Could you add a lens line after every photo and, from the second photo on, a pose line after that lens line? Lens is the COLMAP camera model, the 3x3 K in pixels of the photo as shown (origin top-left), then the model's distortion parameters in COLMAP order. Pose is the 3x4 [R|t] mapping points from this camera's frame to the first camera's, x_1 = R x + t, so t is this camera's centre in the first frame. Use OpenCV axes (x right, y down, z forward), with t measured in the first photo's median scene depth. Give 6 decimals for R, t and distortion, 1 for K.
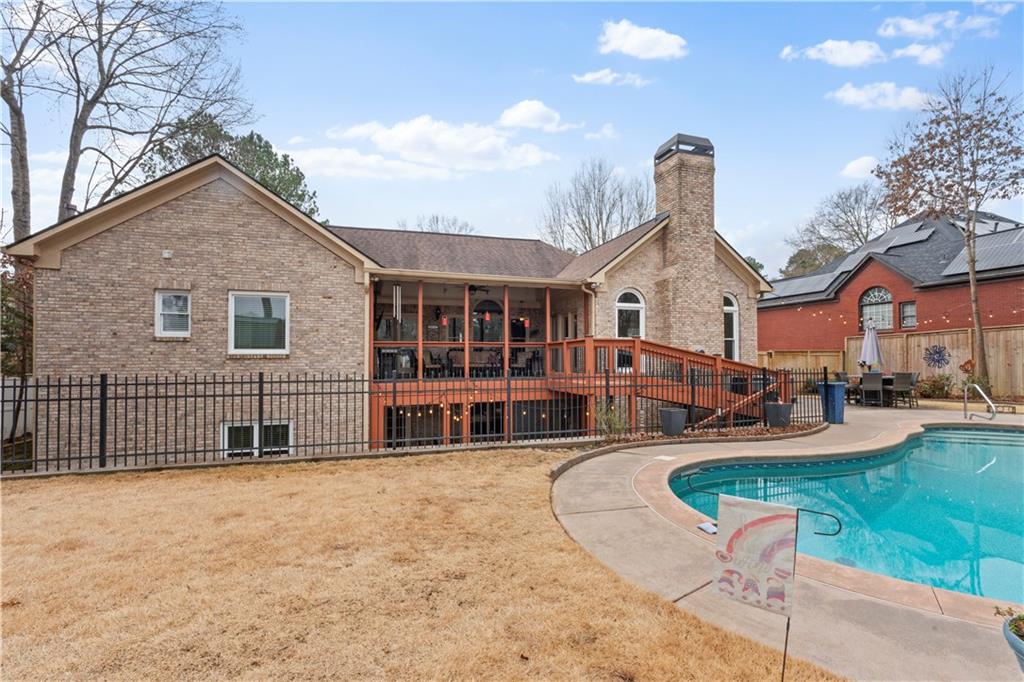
lens RADIAL K [[452.6, 0, 500.2], [0, 452.6, 358.4], [0, 0, 1]] dist [-0.004146, 0.001614]
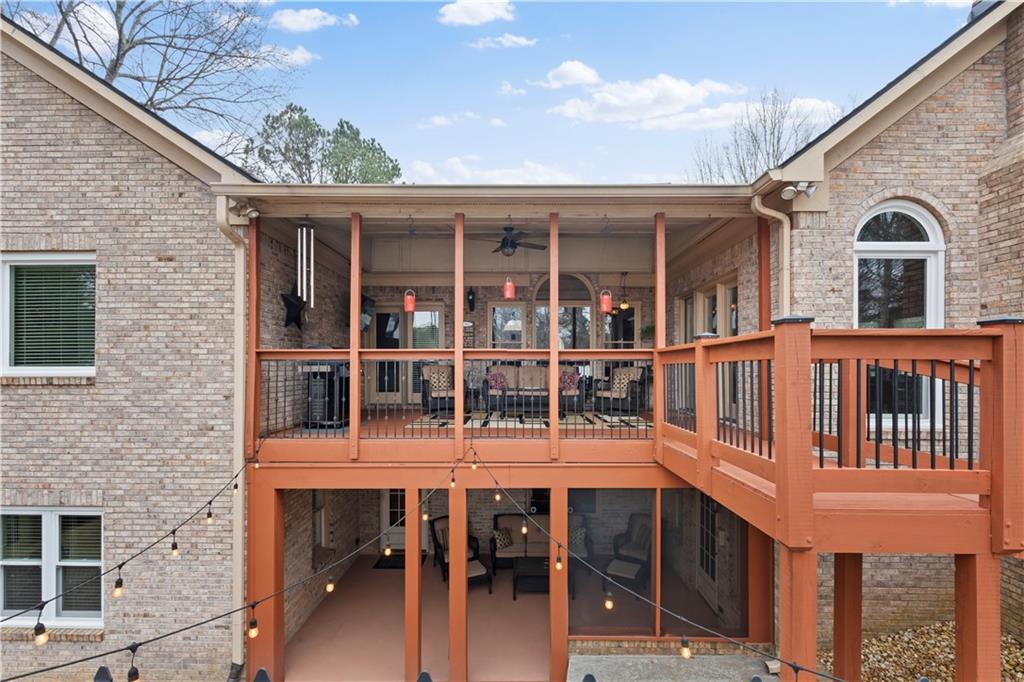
lens RADIAL K [[452.6, 0, 505.1], [0, 452.6, 367.3], [0, 0, 1]] dist [-0.004146, 0.001614]
pose [[0.953854, 0.003782, -0.300248, 0.096865], [-0.003379, 0.999993, 0.001862, -0.018960], [0.300252, -0.000761, 0.953859, 0.577610]]
